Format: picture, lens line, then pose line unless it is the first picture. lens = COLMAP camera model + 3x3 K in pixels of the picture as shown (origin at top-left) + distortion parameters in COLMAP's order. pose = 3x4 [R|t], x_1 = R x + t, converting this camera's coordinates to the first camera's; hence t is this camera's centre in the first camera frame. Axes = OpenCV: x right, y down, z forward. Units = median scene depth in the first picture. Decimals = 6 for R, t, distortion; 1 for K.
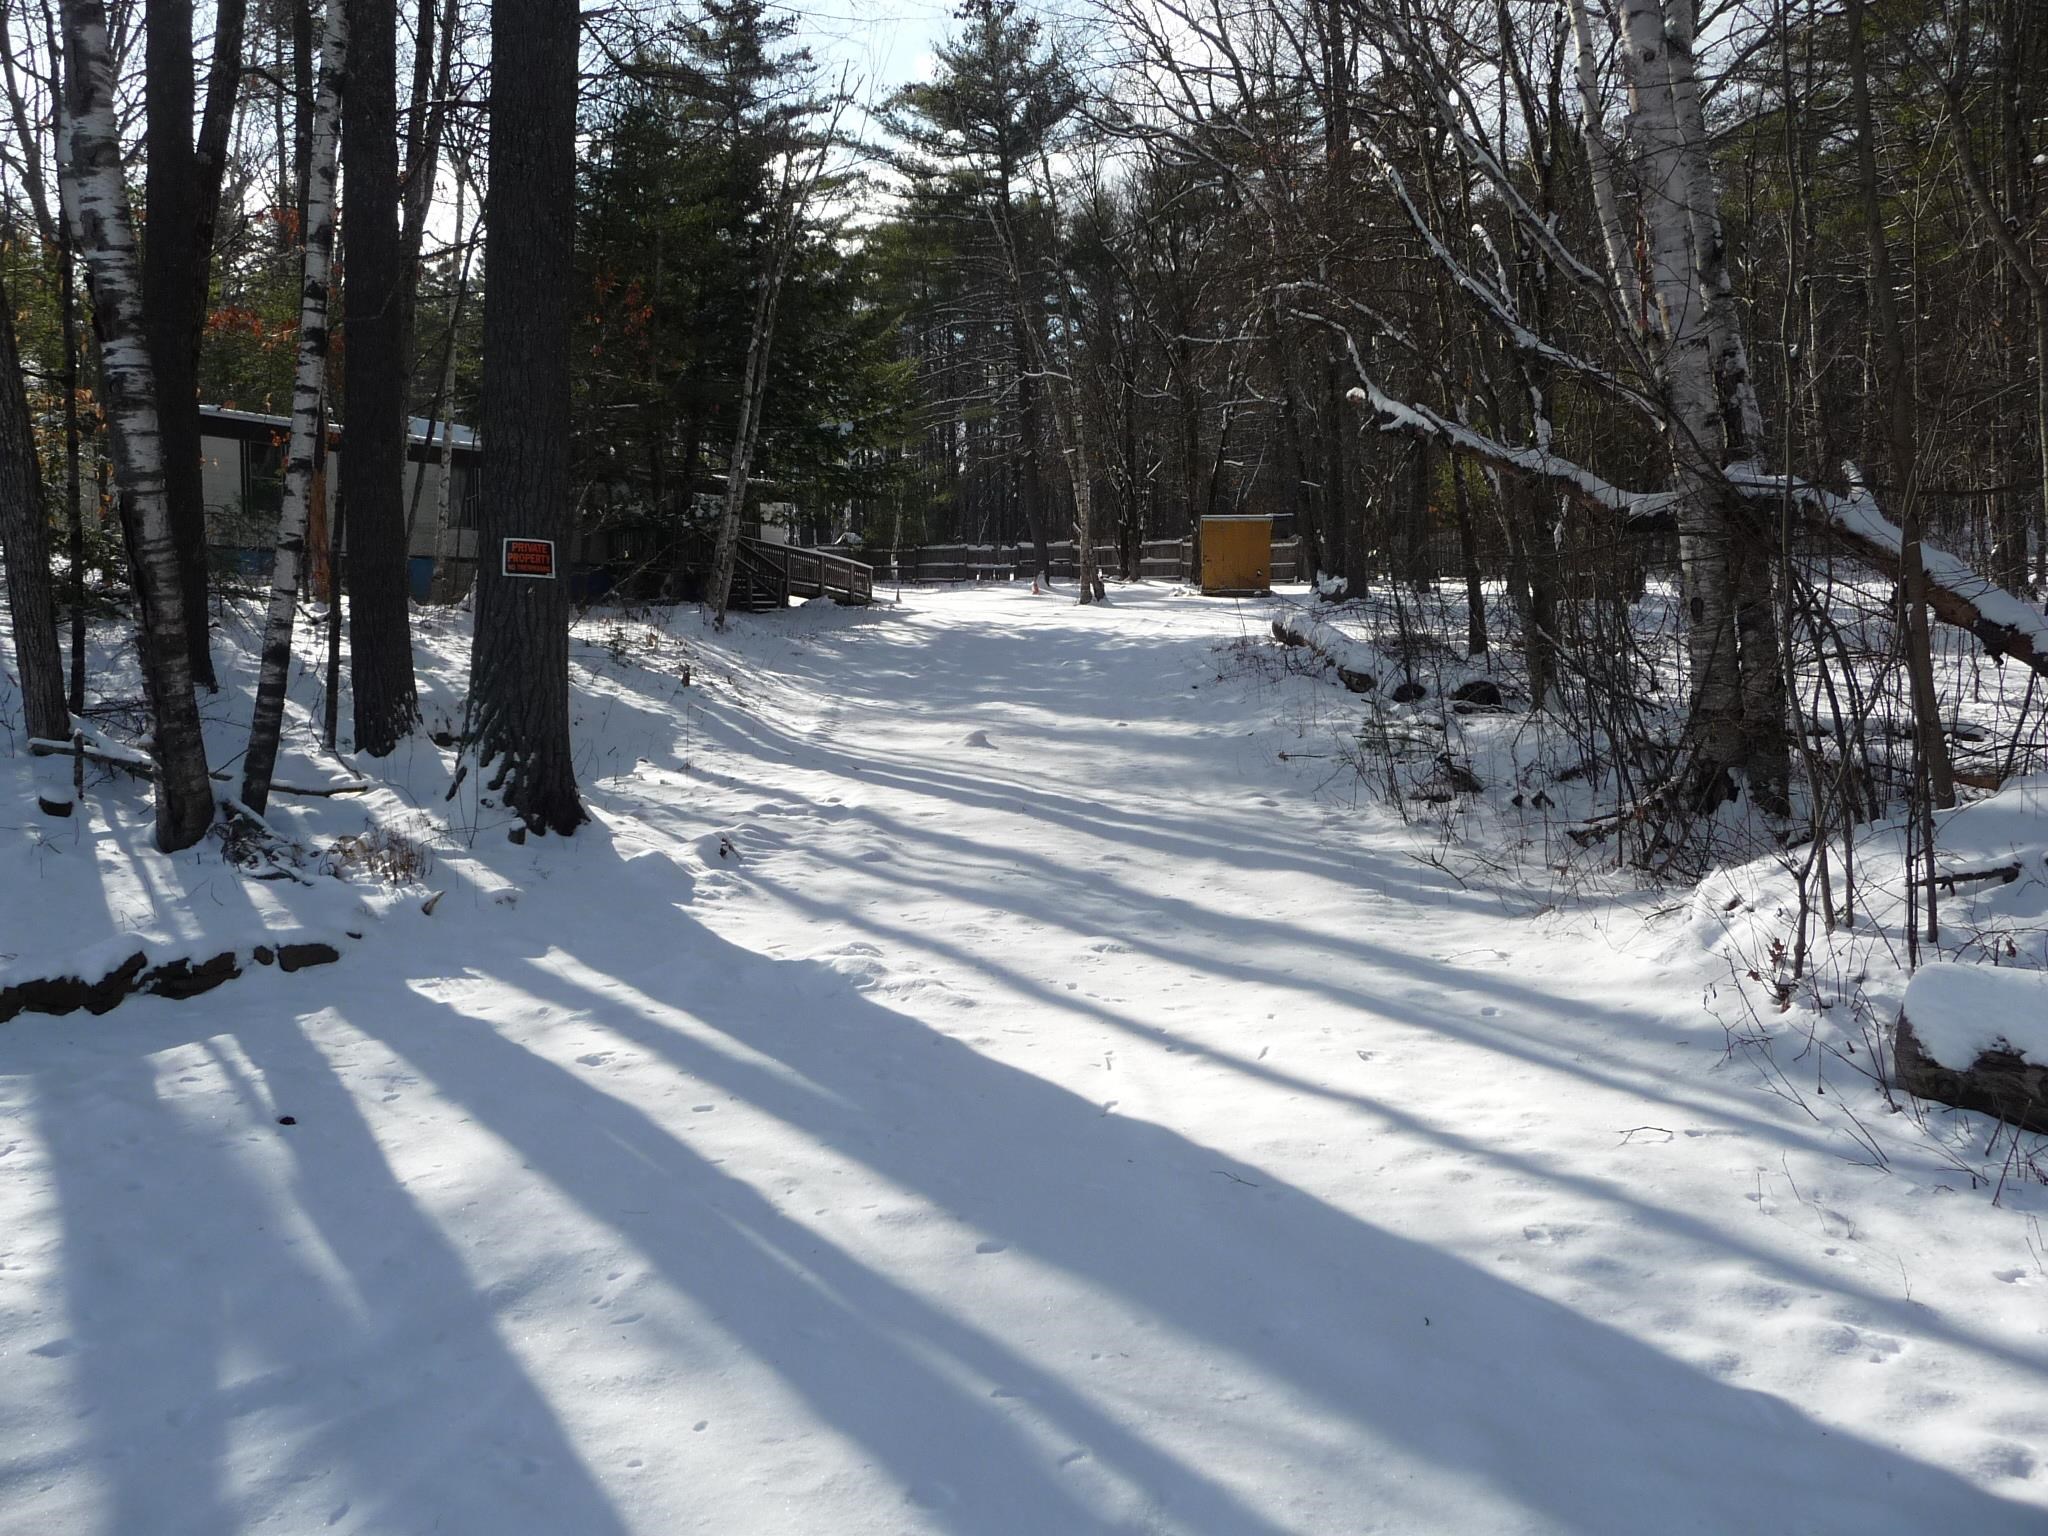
lens RADIAL K [[1692.0, 0, 1022.9], [0, 1692.0, 767.9], [0, 0, 1]] dist [-0.032403, 0.007234]
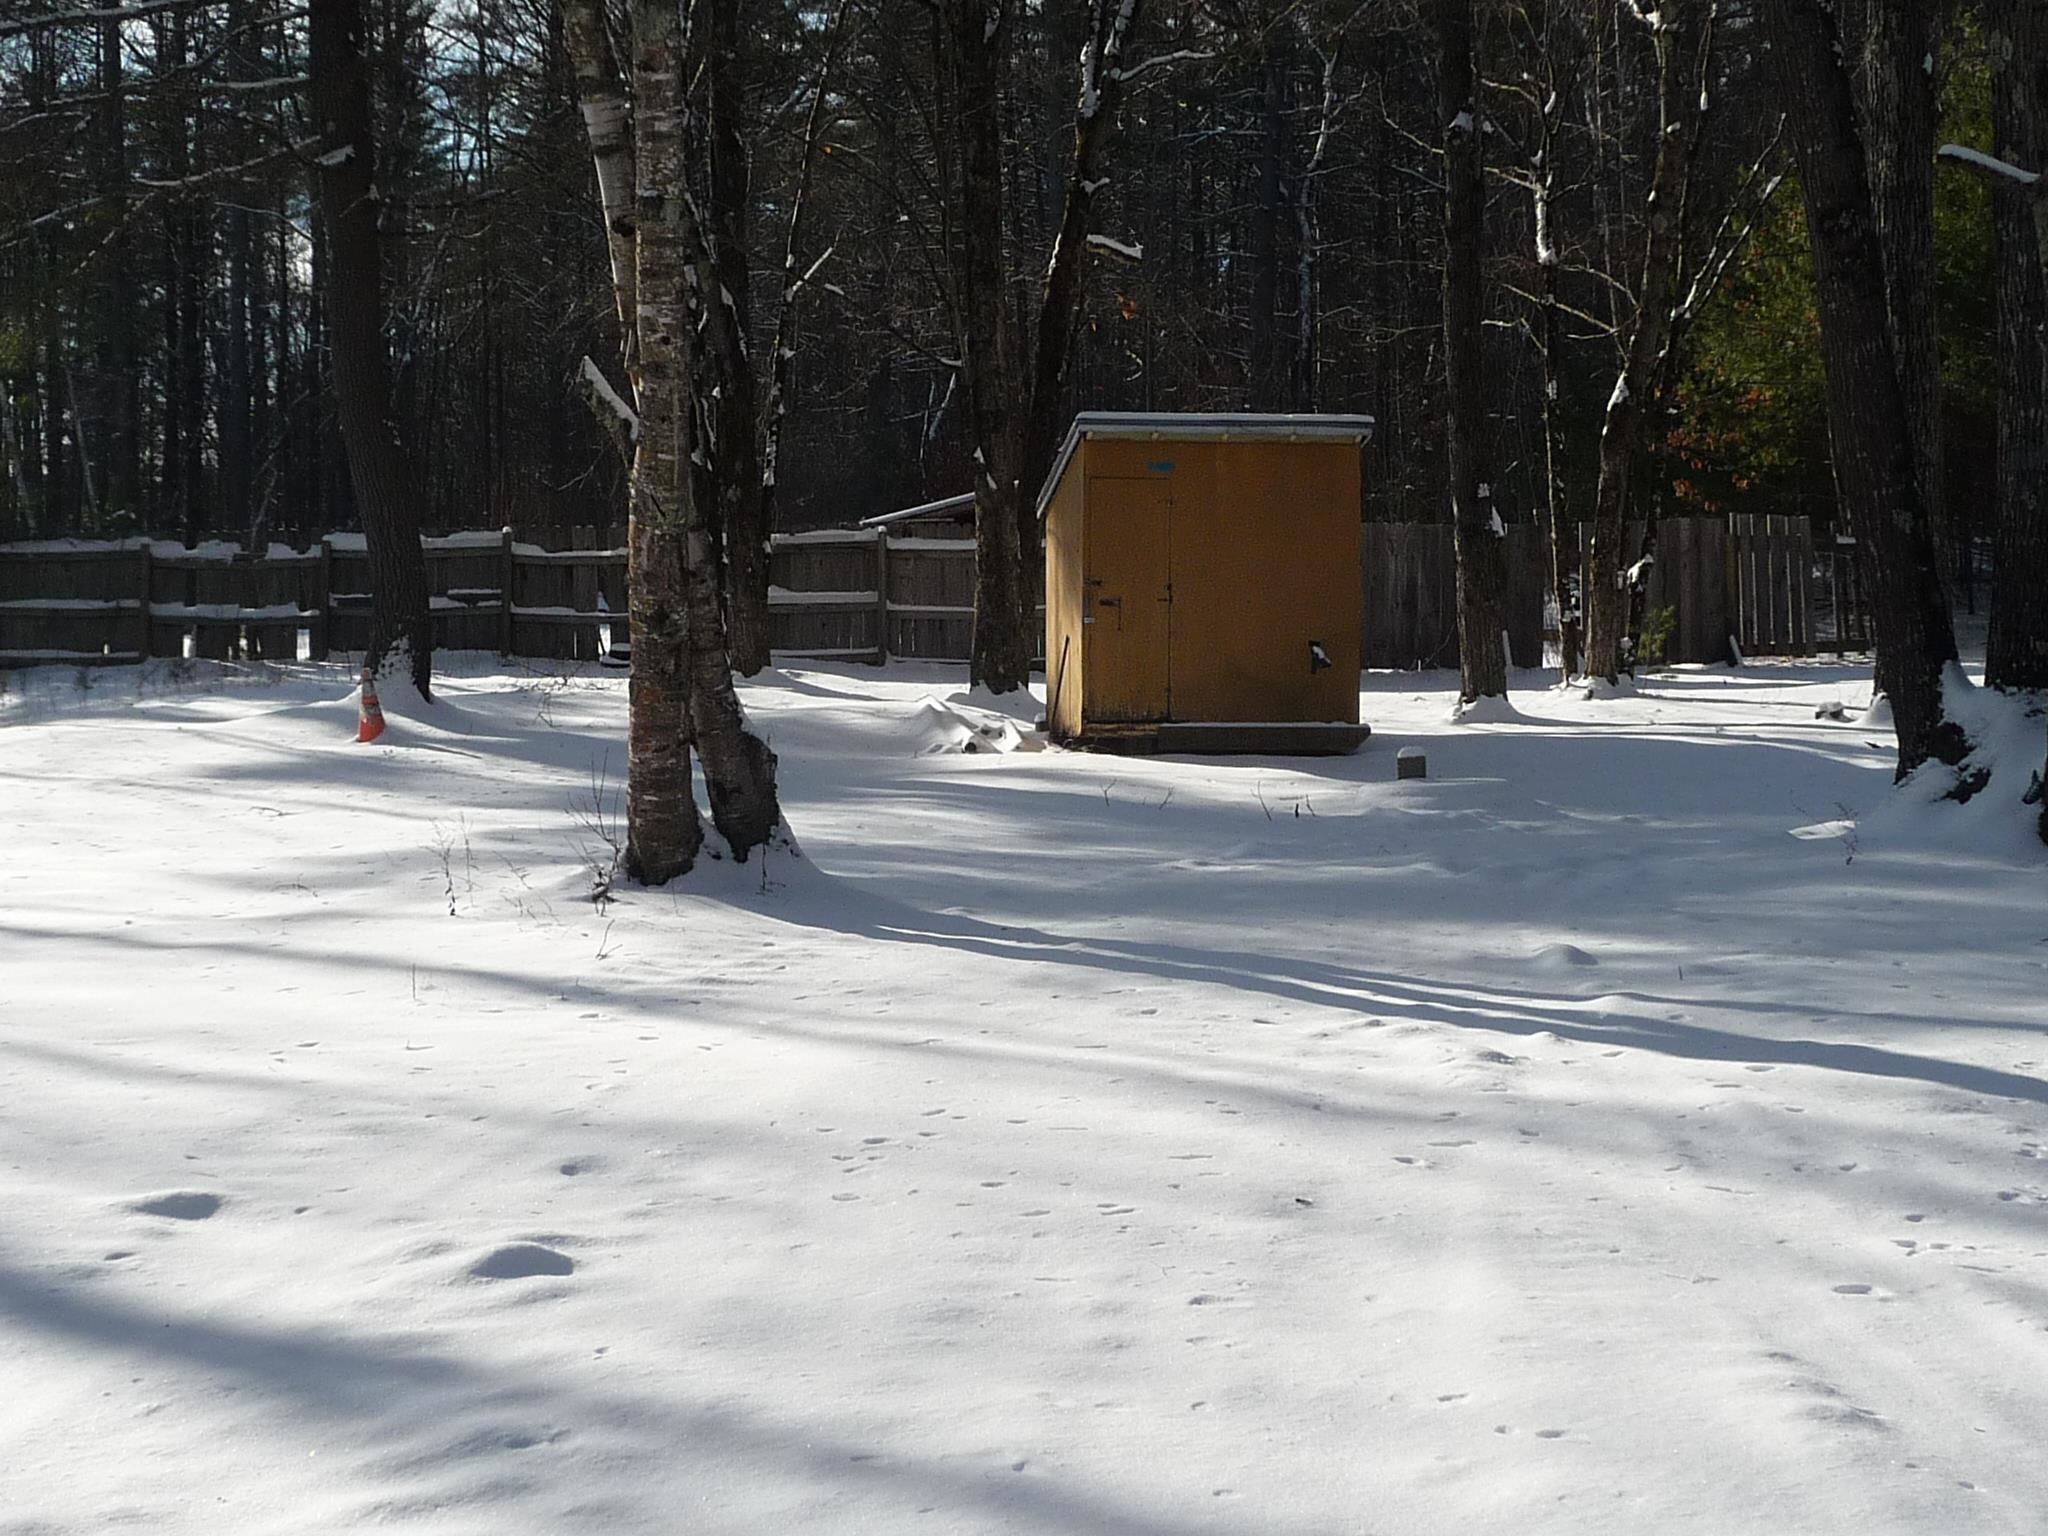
lens RADIAL K [[3155.8, 0, 1017.7], [0, 3155.8, 765.8], [0, 0, 1]] dist [-0.015954, 0.000000]
pose [[0.980516, -0.003496, 0.196409, 0.009495], [0.016636, 0.997727, -0.065292, -0.067327], [-0.195734, 0.067288, 0.978346, 0.540911]]
